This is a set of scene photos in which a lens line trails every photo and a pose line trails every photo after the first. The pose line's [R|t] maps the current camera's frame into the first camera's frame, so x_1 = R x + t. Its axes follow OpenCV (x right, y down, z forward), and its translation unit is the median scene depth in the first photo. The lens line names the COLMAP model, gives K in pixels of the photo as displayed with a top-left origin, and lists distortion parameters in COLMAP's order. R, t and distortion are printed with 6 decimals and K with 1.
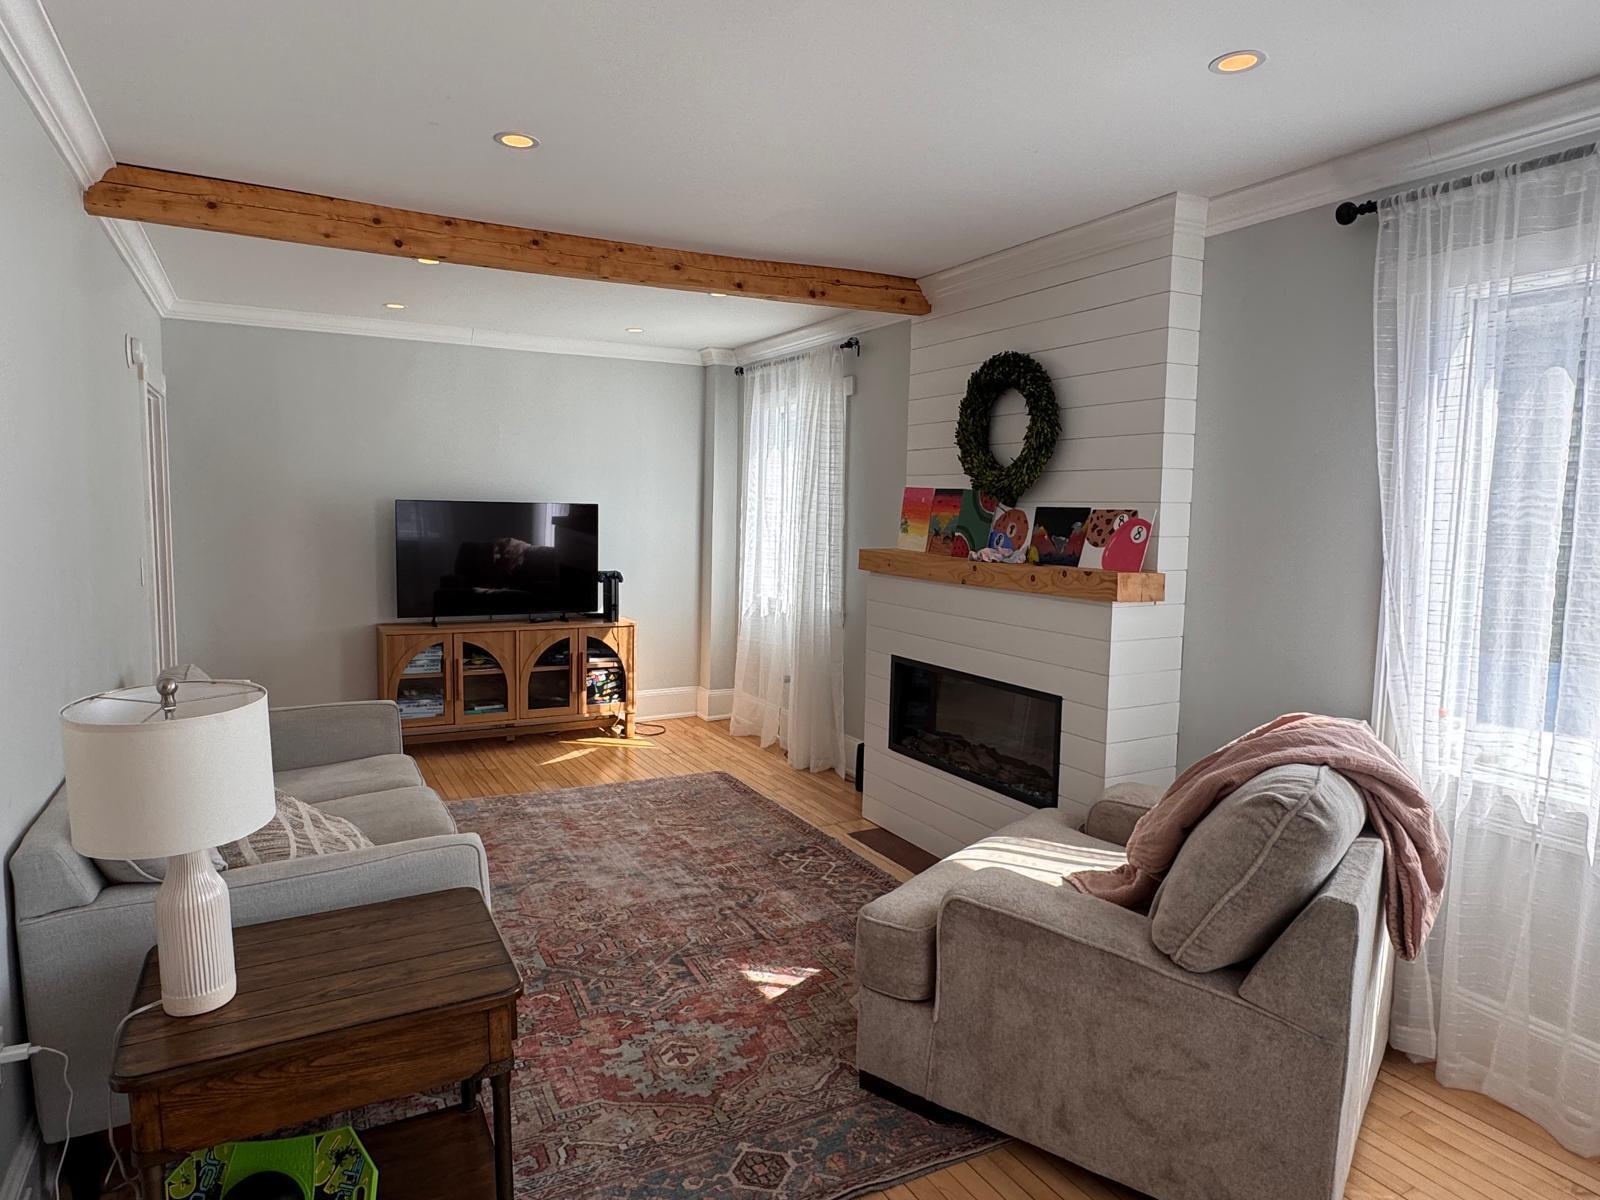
lens RADIAL K [[964.6, 0, 800.8], [0, 964.6, 597.5], [0, 0, 1]] dist [-0.000582, -0.001186]
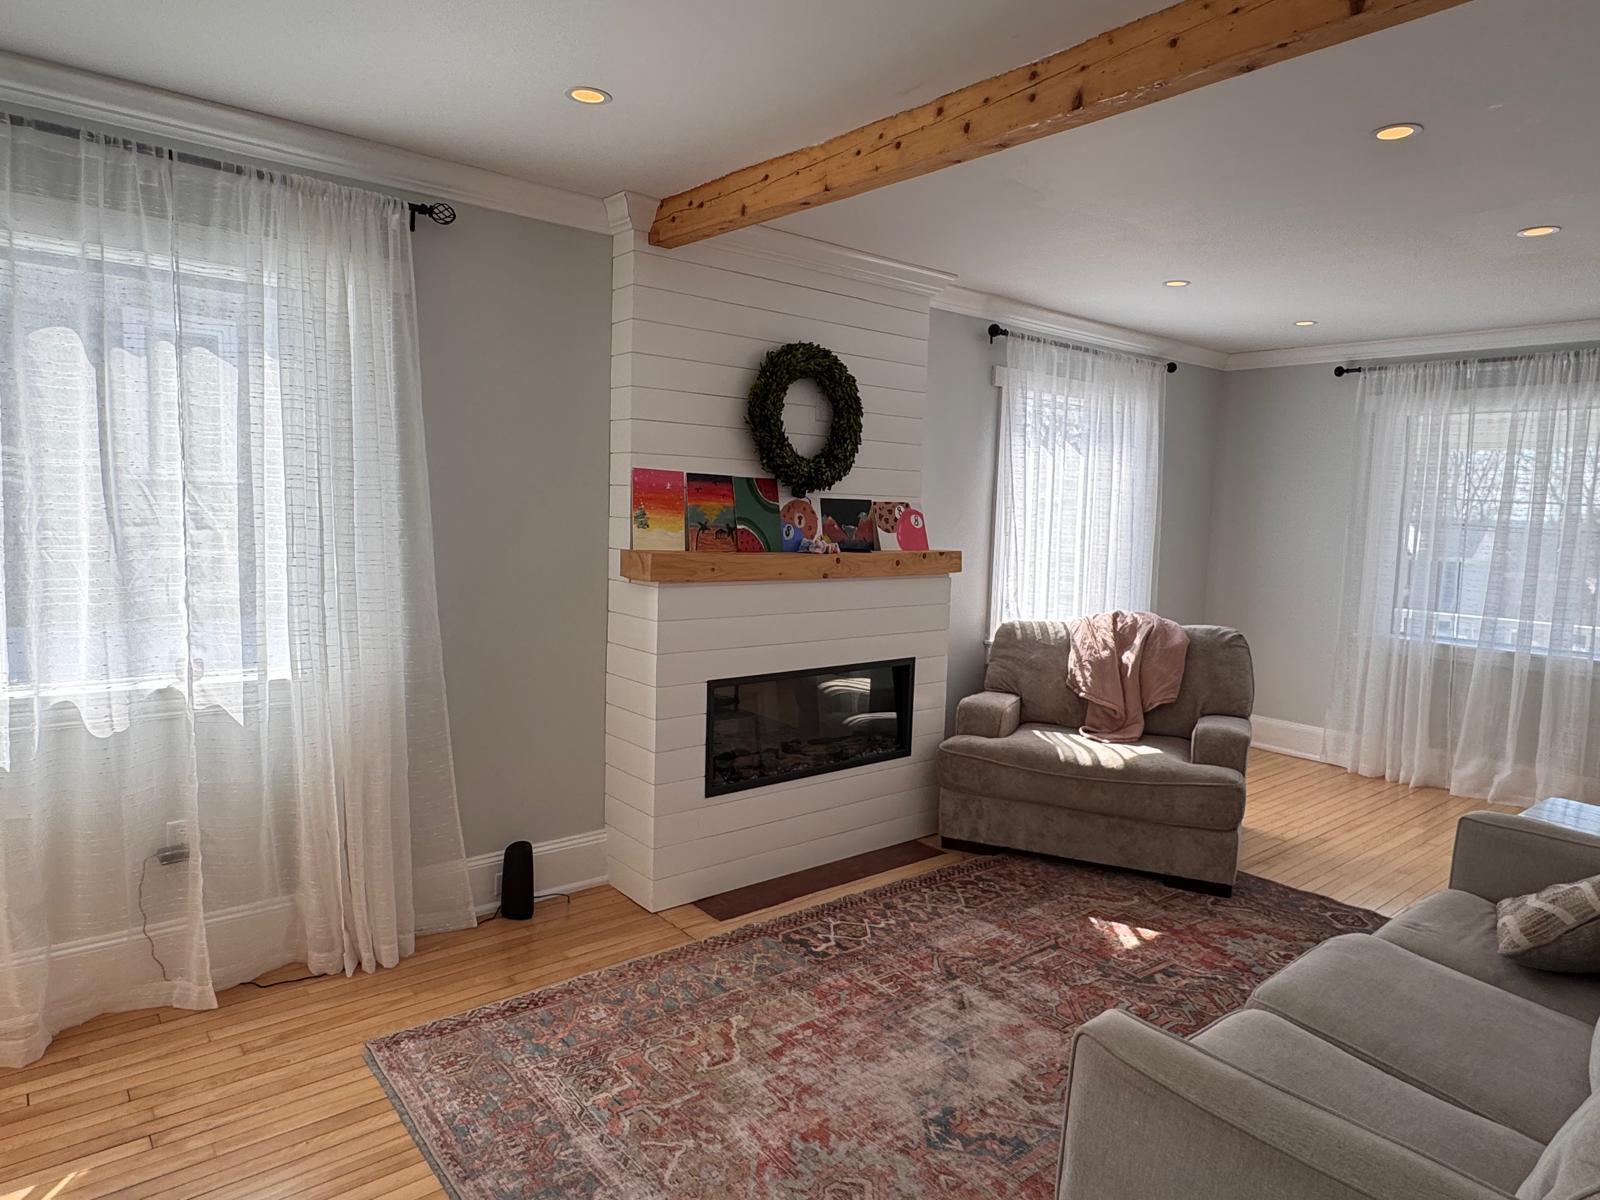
lens RADIAL K [[964.6, 0, 795.7], [0, 964.6, 593.1], [0, 0, 1]] dist [-0.000582, -0.001186]
pose [[-0.181432, -0.114617, 0.976701, -0.772578], [0.058966, 0.990130, 0.127147, -0.123493], [-0.981634, 0.080661, -0.172883, 1.183883]]
